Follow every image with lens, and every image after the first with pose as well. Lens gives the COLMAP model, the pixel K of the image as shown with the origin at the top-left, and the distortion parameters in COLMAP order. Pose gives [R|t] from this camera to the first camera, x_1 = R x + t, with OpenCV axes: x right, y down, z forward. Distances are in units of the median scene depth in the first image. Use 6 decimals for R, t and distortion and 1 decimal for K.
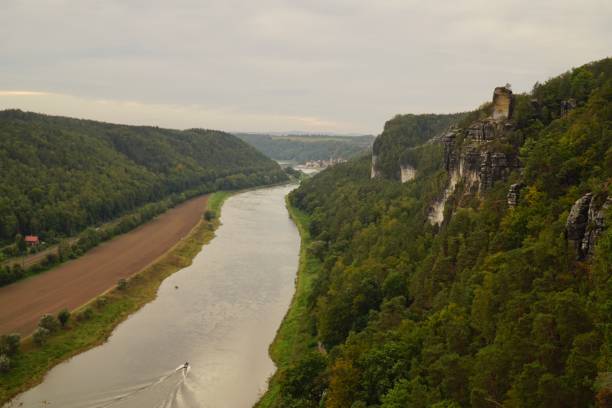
lens RADIAL K [[784.9, 0, 309.0], [0, 784.9, 203.5], [0, 0, 1]] dist [0.009698, 0.000000]
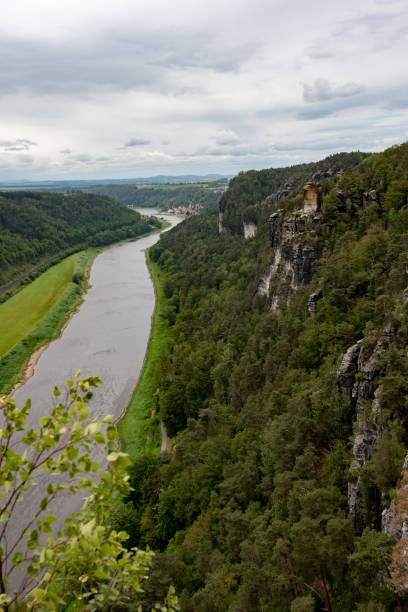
lens RADIAL K [[680.7, 0, 204.8], [0, 680.7, 307.0], [0, 0, 1]] dist [-0.006983, 0.000000]
pose [[0.997198, -0.068216, 0.030691, 0.025849], [0.064568, 0.992131, 0.107272, -0.040217], [-0.037767, -0.104990, 0.993756, 0.014618]]
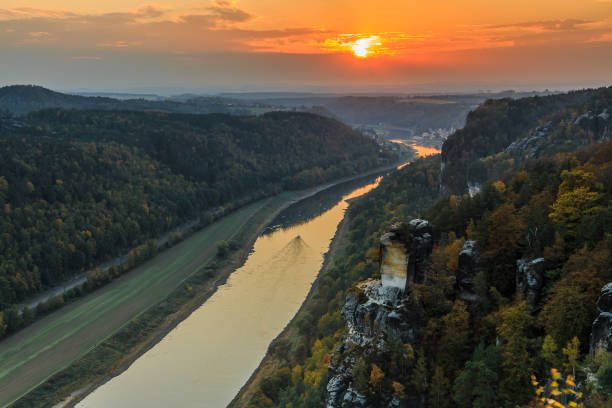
lens RADIAL K [[799.6, 0, 287.3], [0, 799.6, 215.3], [0, 0, 1]] dist [0.078881, 0.000000]
pose [[0.974337, -0.008270, -0.224941, 0.136284], [0.026365, 0.996639, 0.077555, -0.091511], [0.223544, -0.081495, 0.971281, 0.228790]]
